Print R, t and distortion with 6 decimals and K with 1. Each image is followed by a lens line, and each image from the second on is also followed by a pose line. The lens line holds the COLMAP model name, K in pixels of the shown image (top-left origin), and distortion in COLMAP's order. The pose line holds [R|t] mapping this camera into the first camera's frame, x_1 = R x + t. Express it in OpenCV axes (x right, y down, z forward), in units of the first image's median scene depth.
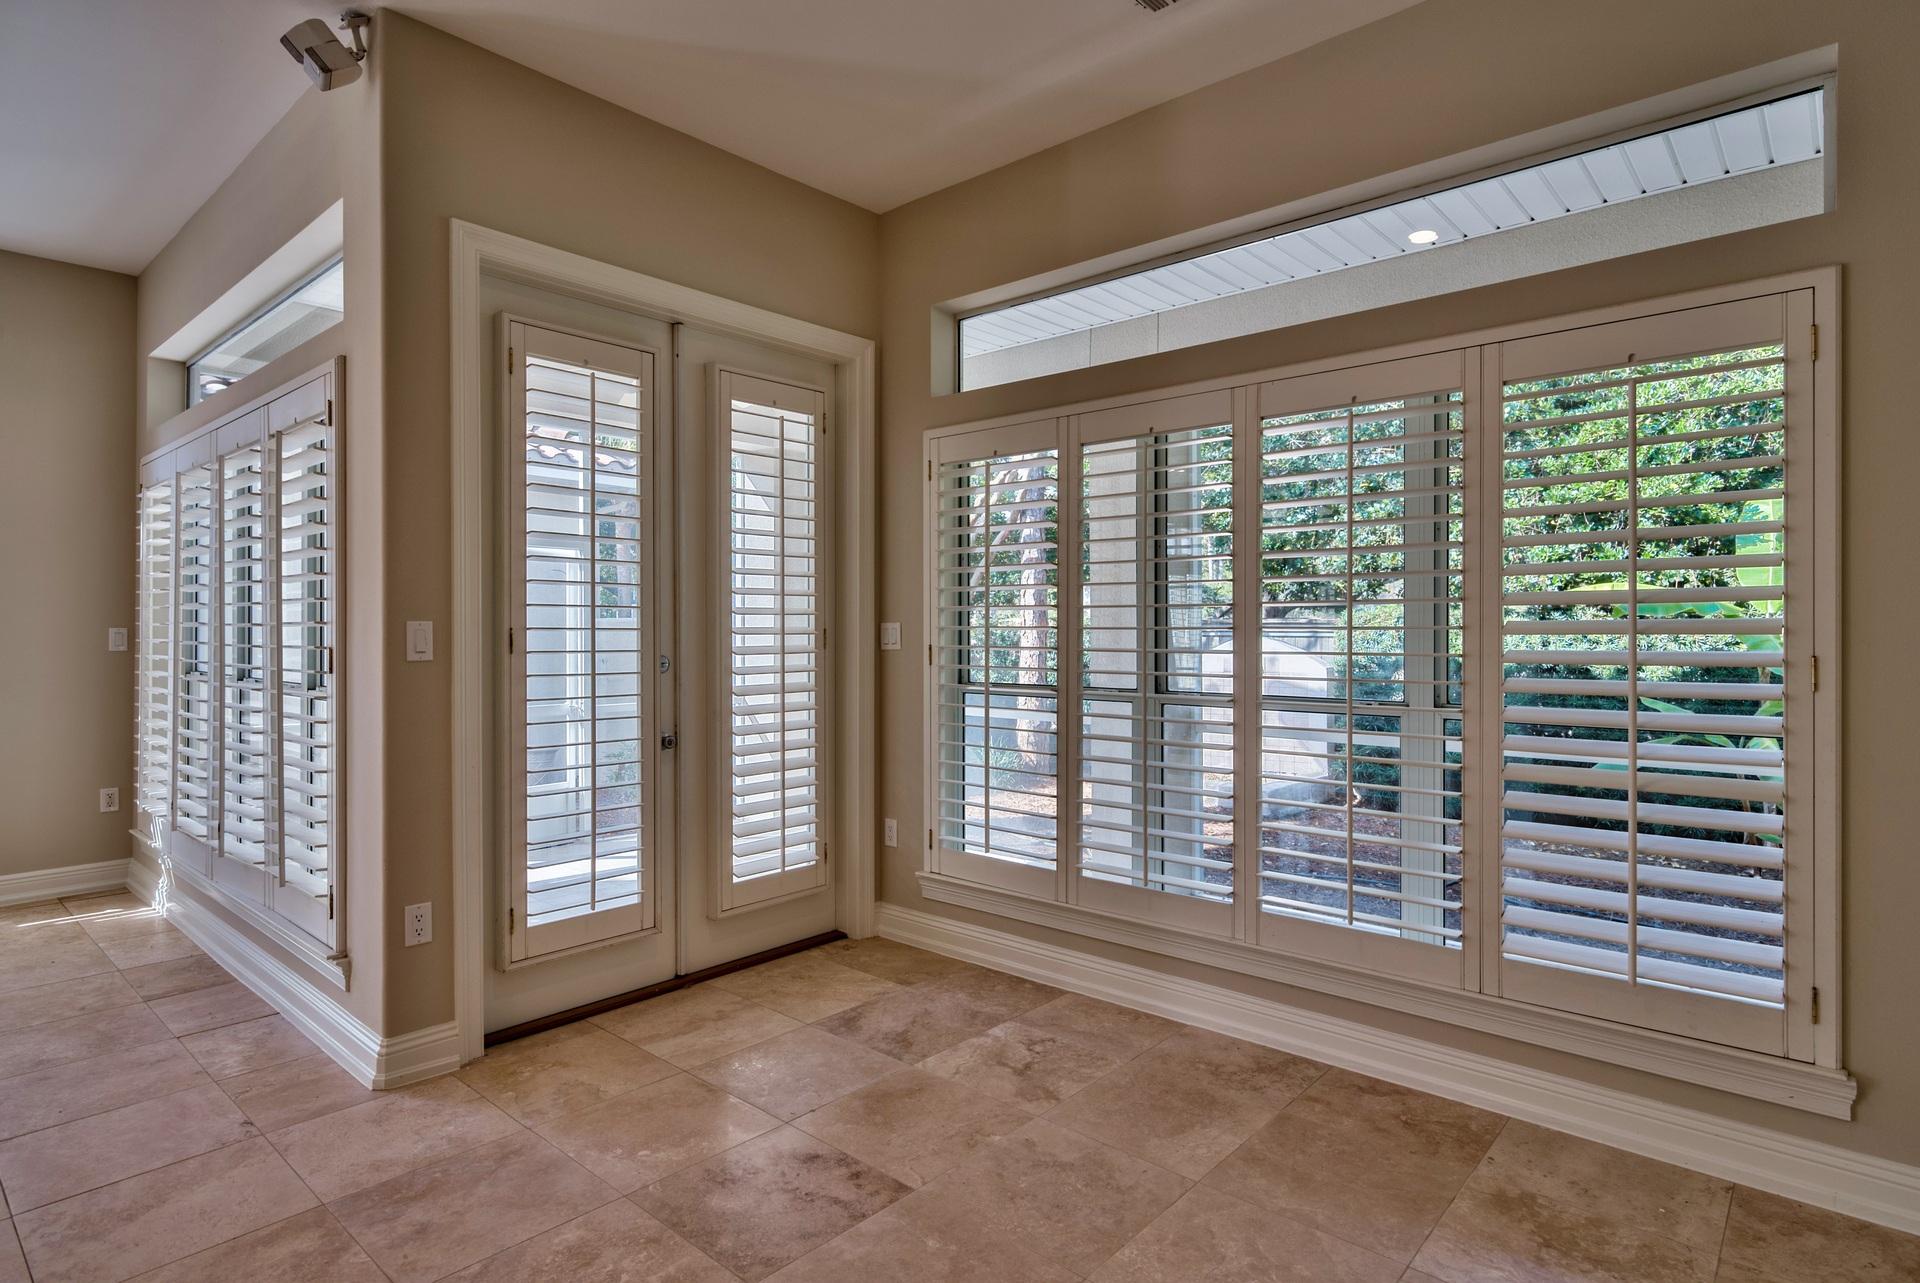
lens RADIAL K [[1022.5, 0, 929.1], [0, 1022.5, 636.4], [0, 0, 1]] dist [-0.007510, -0.000772]
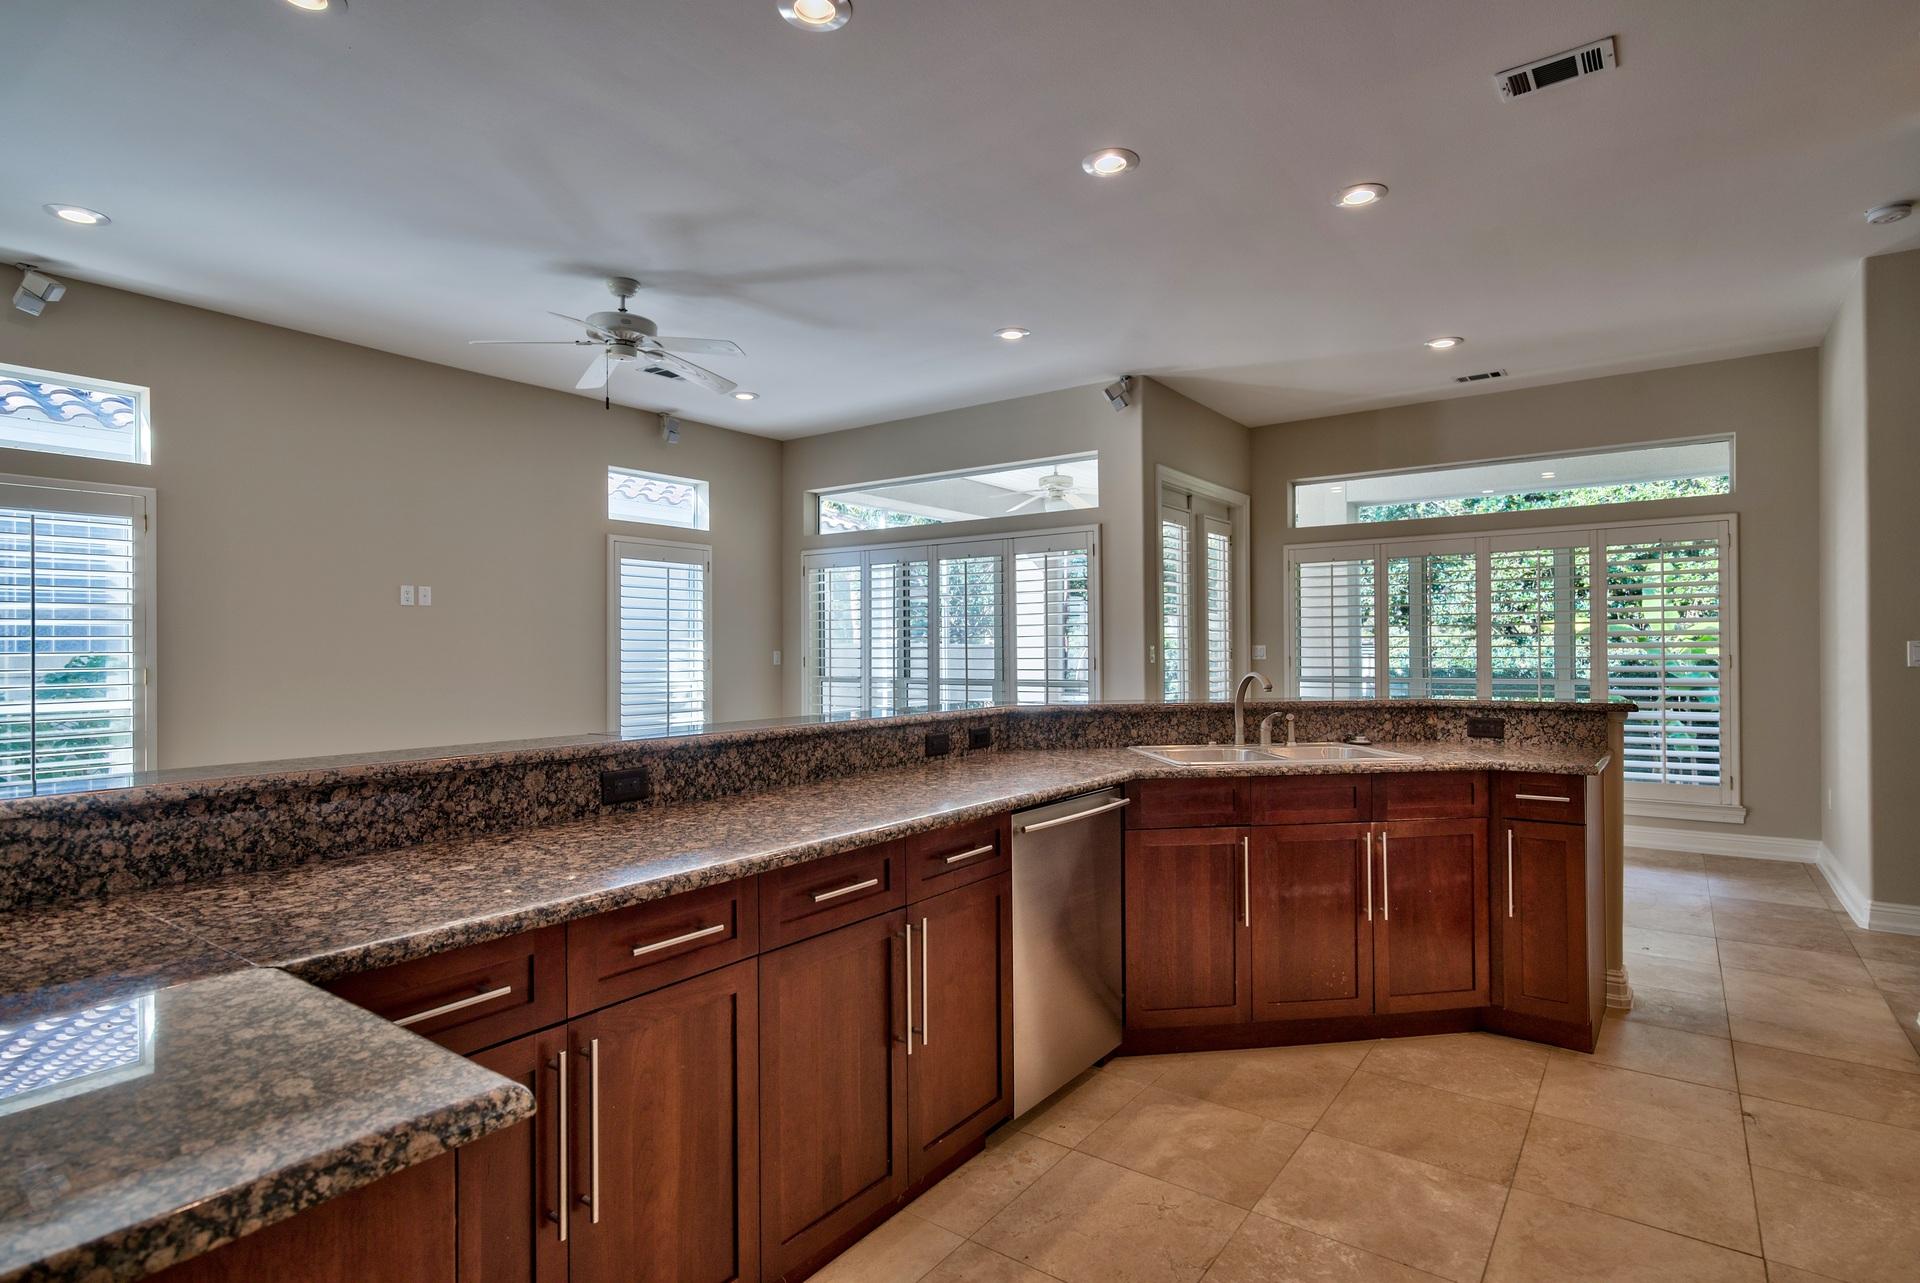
lens RADIAL K [[971.2, 0, 954.4], [0, 971.2, 652.3], [0, 0, 1]] dist [0.003126, 0.000261]
pose [[0.994558, -0.006794, 0.103964, -0.933701], [0.006784, 0.999977, 0.000444, -0.002883], [-0.103965, 0.000263, 0.994581, -0.878287]]
